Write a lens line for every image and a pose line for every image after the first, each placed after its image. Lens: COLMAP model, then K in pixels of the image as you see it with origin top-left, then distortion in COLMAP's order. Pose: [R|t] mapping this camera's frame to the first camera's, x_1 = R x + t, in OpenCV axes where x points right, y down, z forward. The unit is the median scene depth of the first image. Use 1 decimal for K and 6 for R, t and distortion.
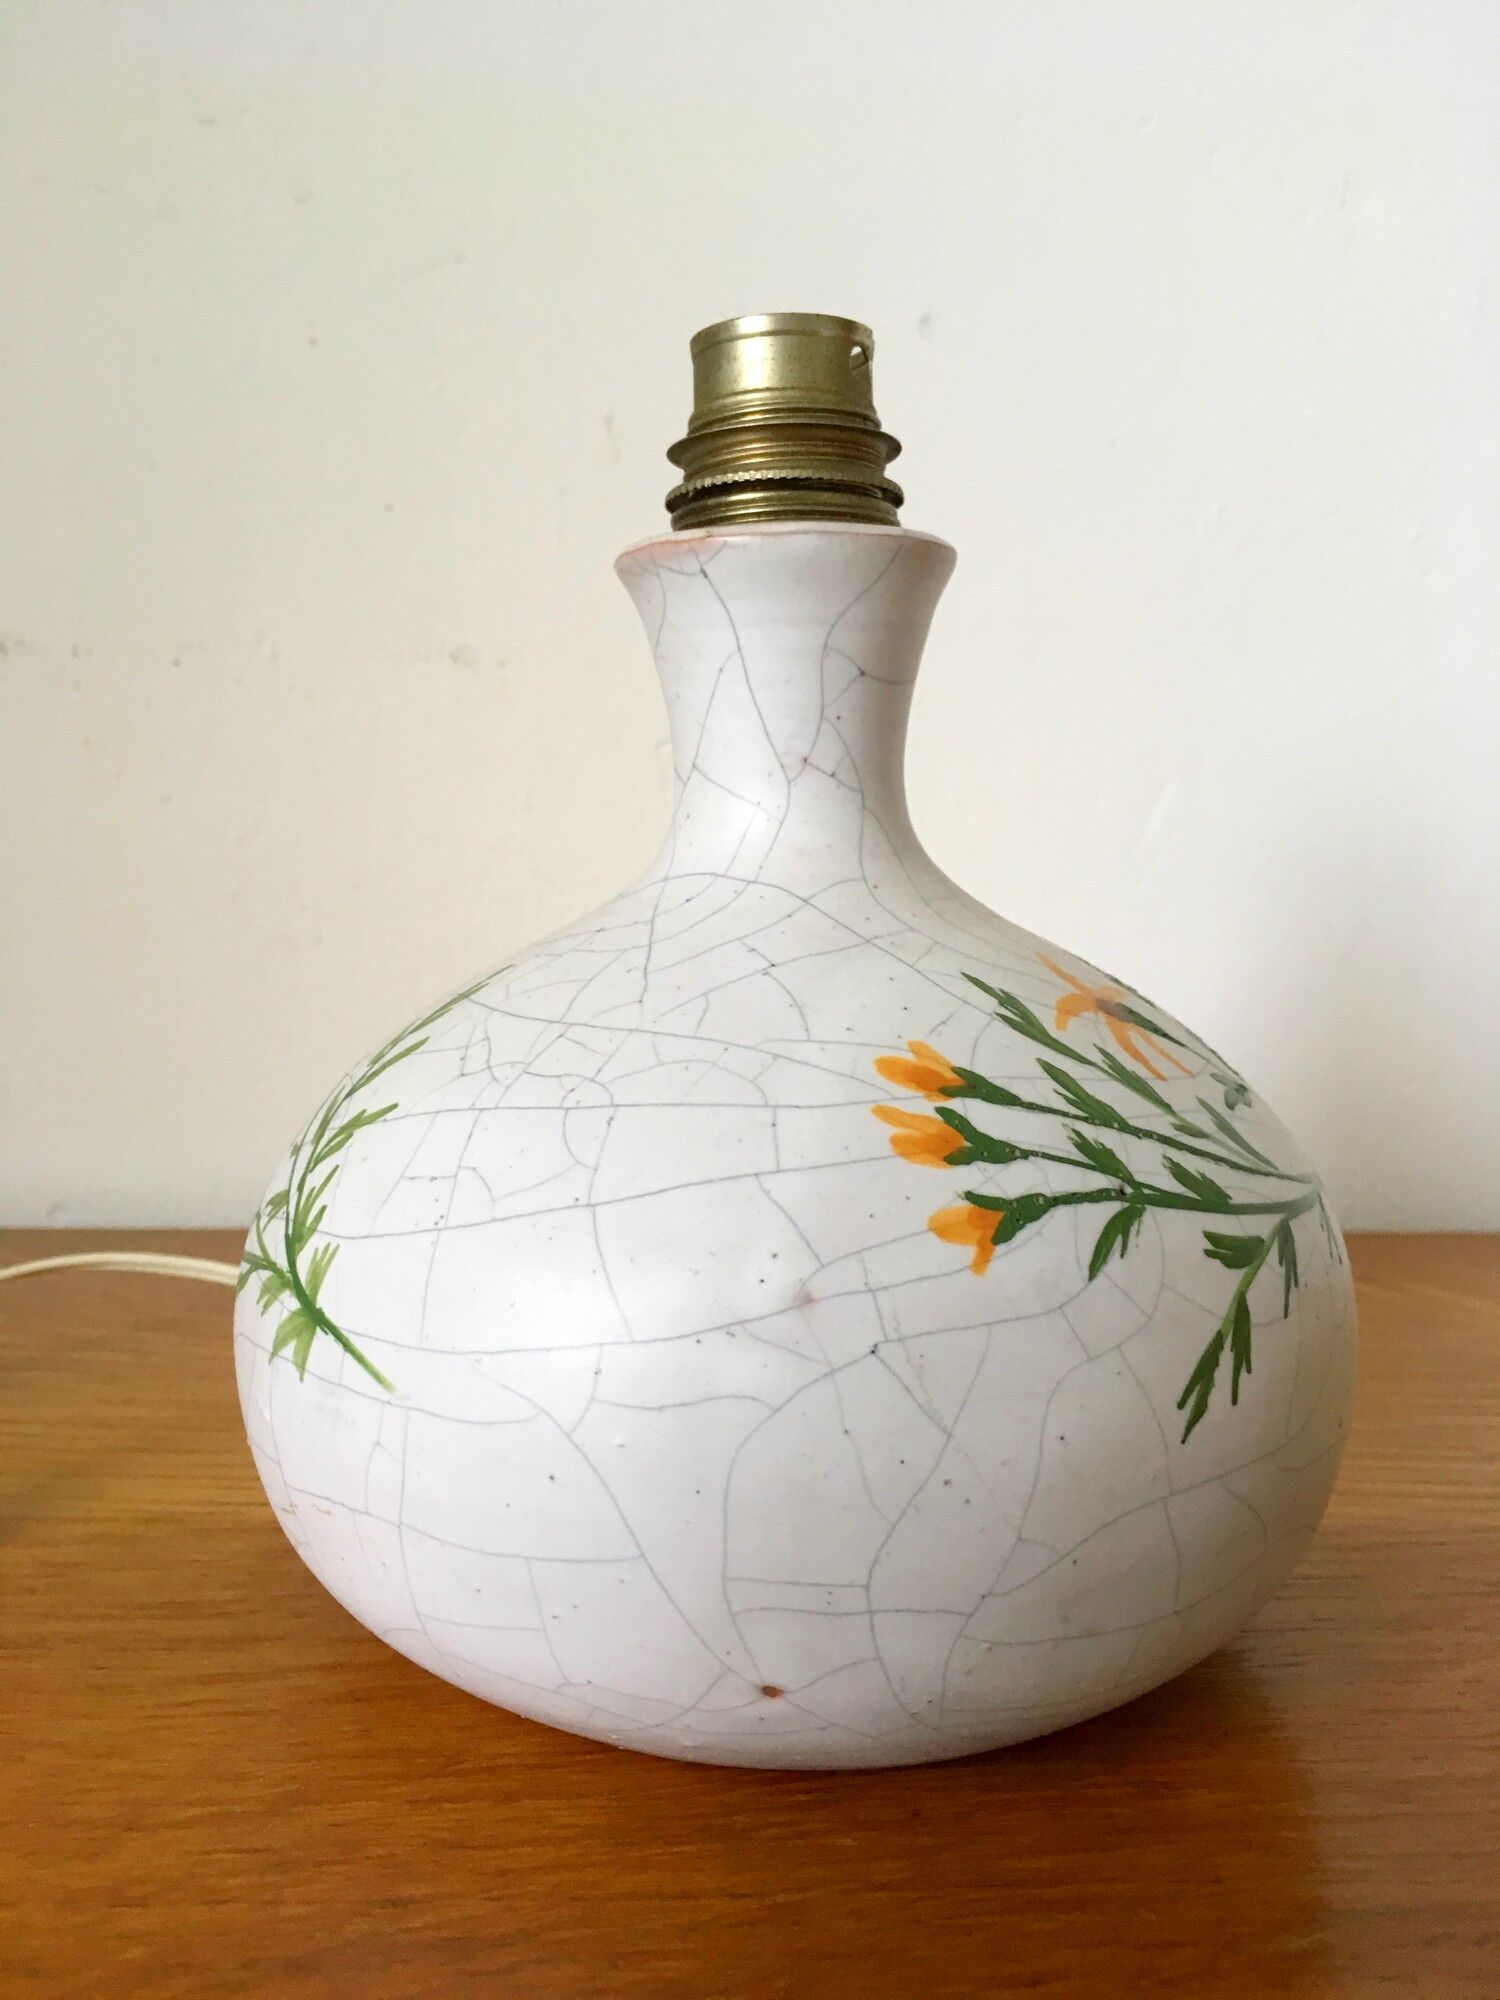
lens RADIAL K [[1746.6, 0, 756.3], [0, 1746.6, 997.7], [0, 0, 1]] dist [0.048876, -0.101209]
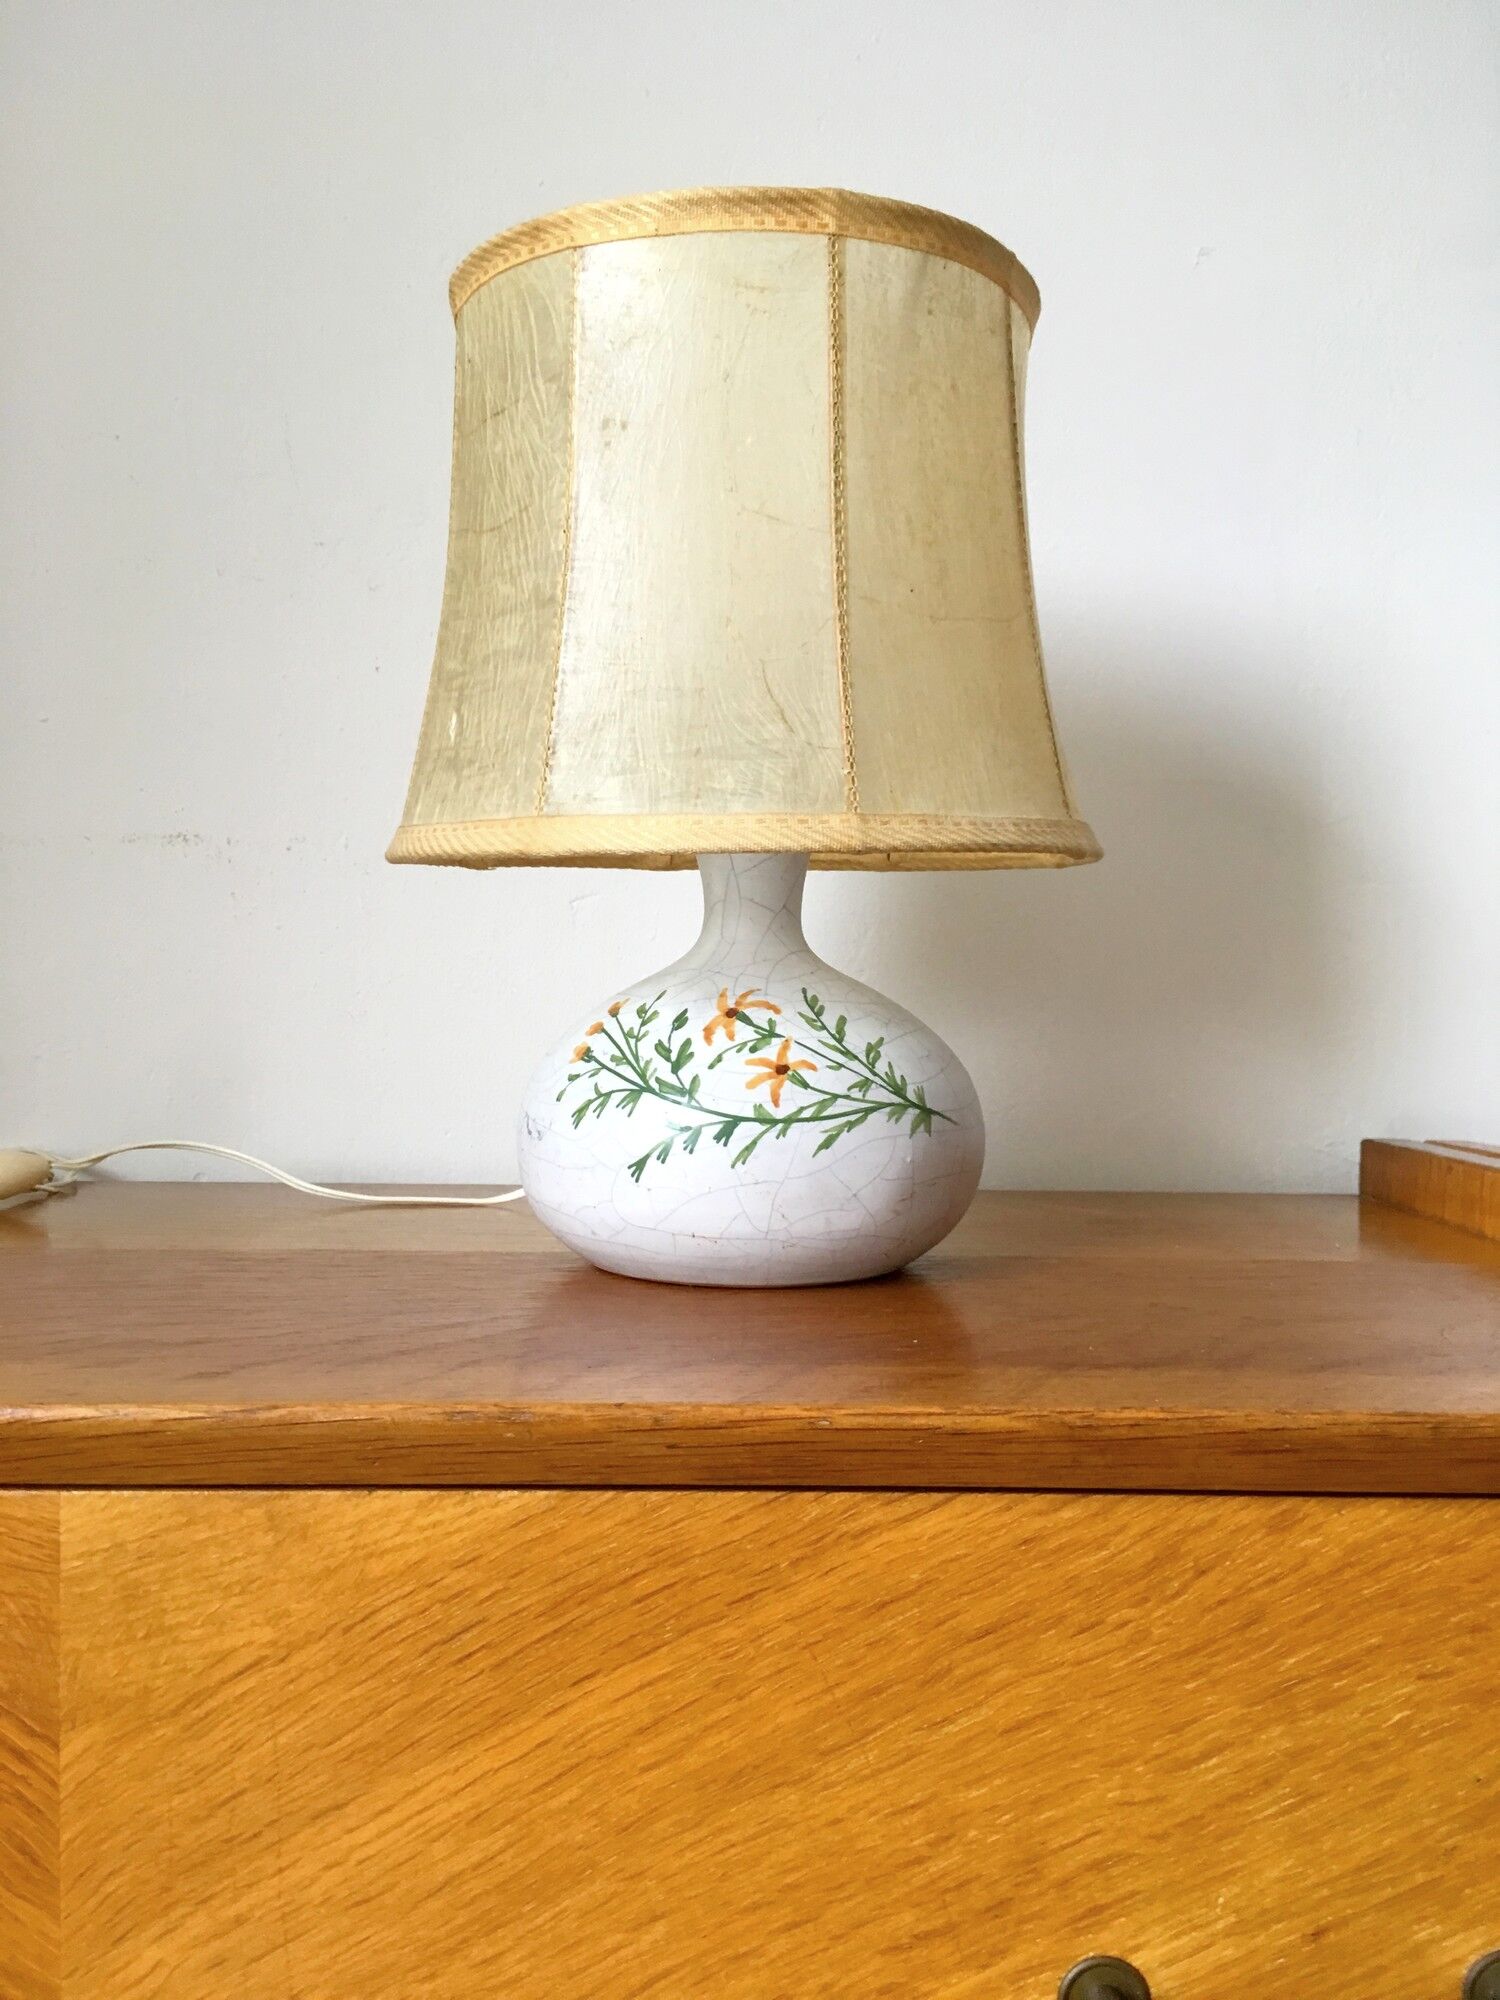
lens RADIAL K [[1746.6, 0, 754.2], [0, 1746.6, 999.1], [0, 0, 1]] dist [0.048876, -0.101209]
pose [[-0.052673, -0.002704, 0.998608, -2.935751], [0.078034, 0.996927, 0.006815, -0.027586], [-0.995558, 0.078284, -0.052300, 1.411607]]
